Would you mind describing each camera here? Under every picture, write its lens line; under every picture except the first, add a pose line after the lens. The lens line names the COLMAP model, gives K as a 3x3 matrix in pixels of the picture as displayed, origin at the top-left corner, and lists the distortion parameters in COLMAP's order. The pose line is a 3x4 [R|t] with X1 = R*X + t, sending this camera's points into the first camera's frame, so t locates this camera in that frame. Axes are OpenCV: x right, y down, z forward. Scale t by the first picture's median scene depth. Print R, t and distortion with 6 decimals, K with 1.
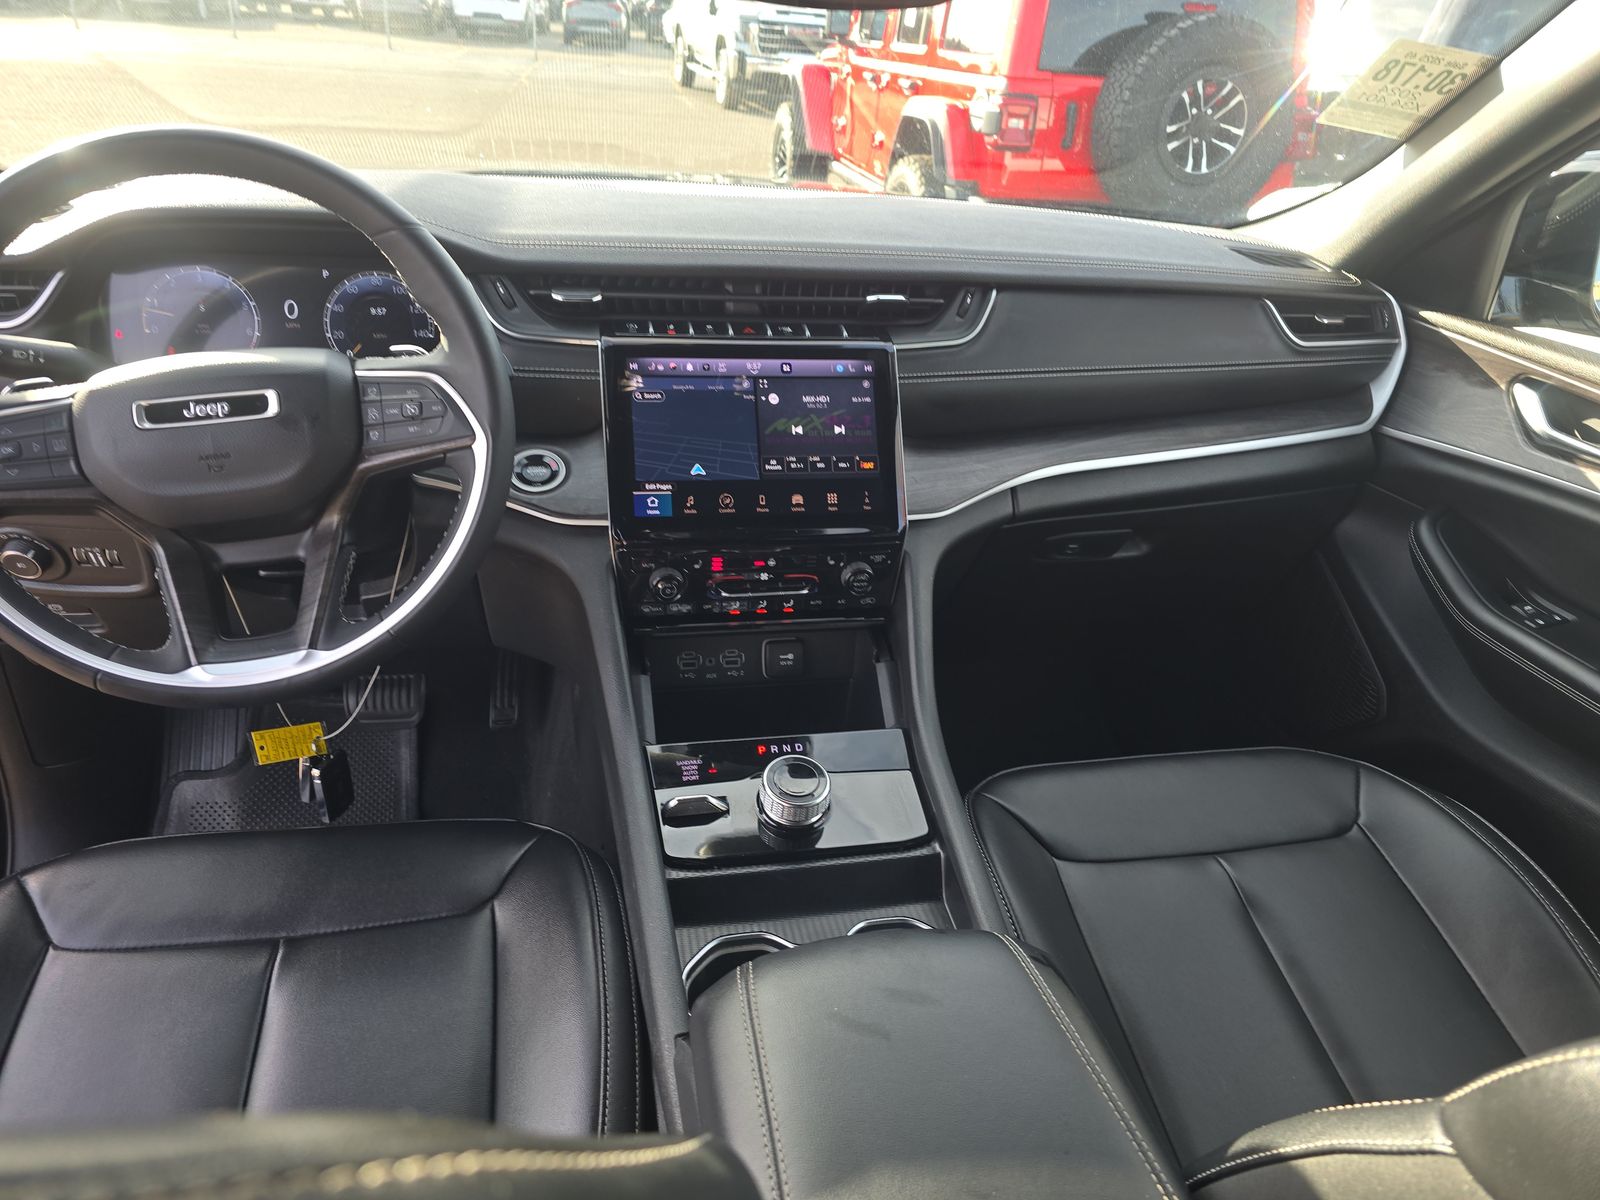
lens RADIAL K [[1067.0, 0, 790.7], [0, 1067.0, 604.3], [0, 0, 1]] dist [0.055478, -0.052867]
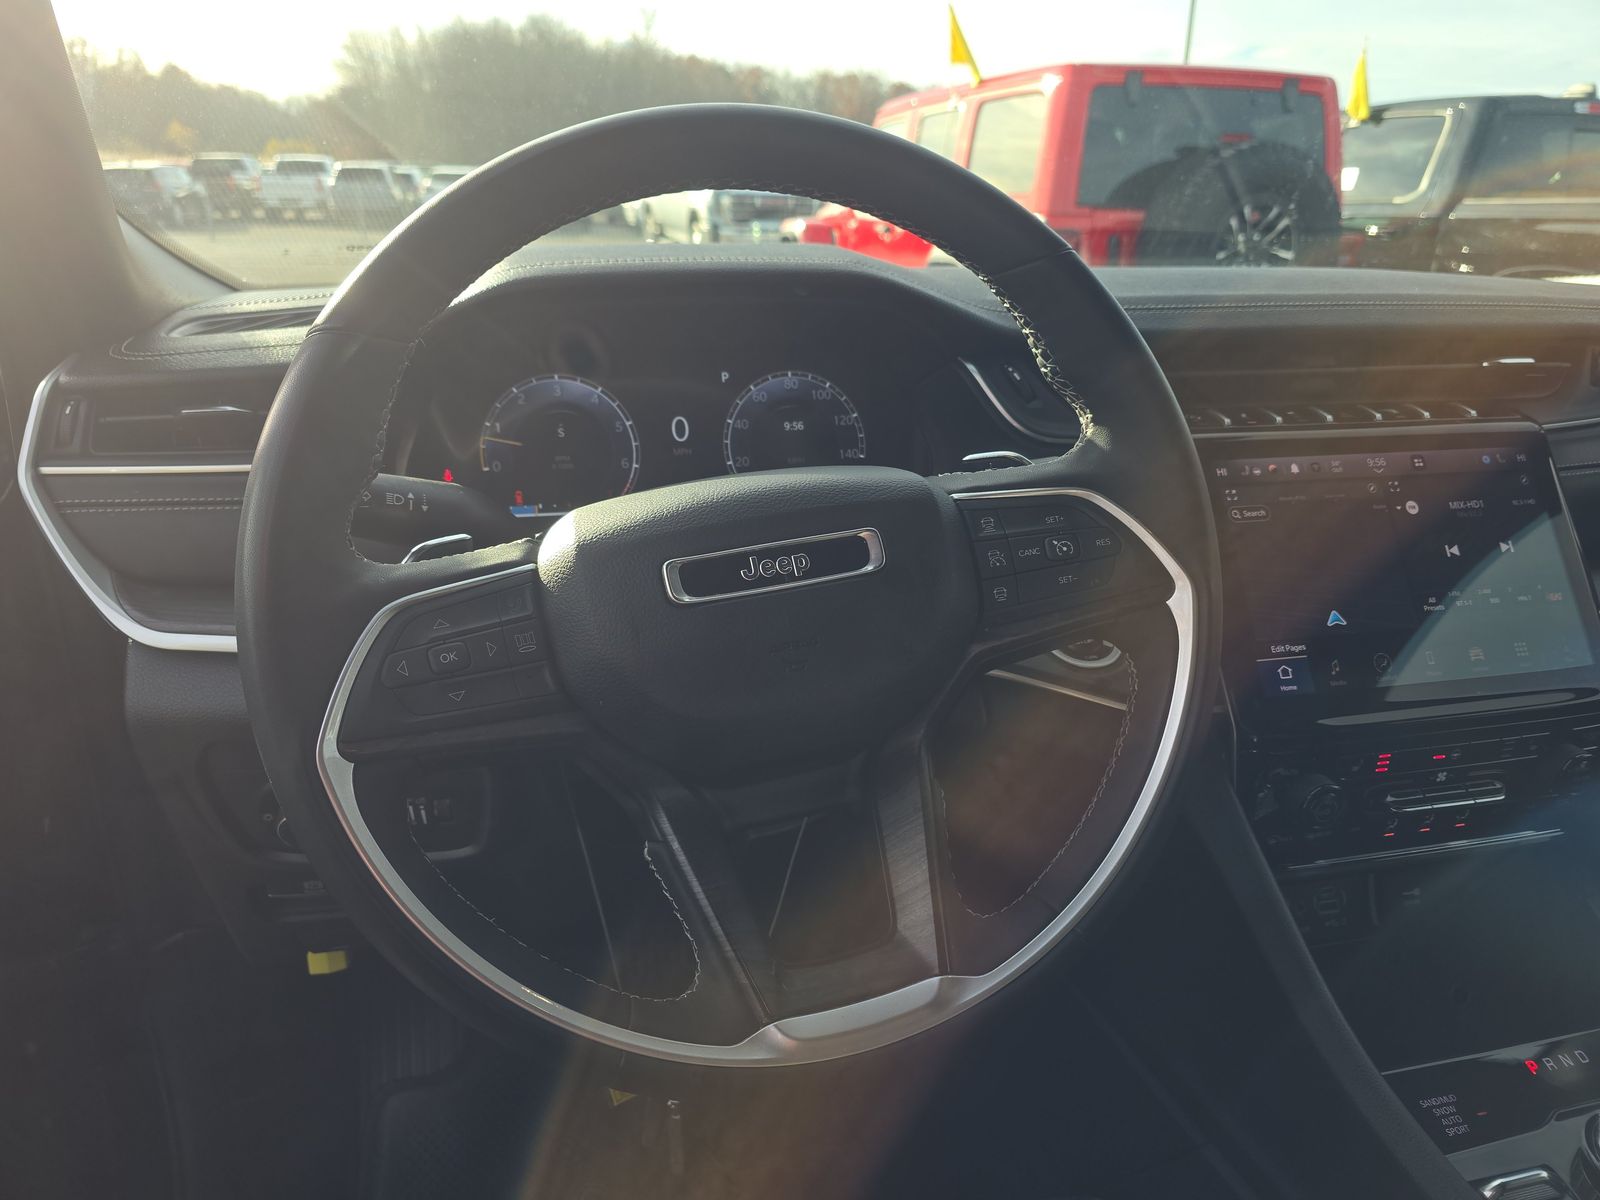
lens RADIAL K [[1090.3, 0, 800.0], [0, 1090.3, 600.0], [0, 0, 1]] dist [0.122451, -0.205362]
pose [[0.997878, -0.060948, 0.022919, -0.431879], [0.063623, 0.987540, -0.143932, -0.060934], [-0.013861, 0.145085, 0.989322, 0.333883]]
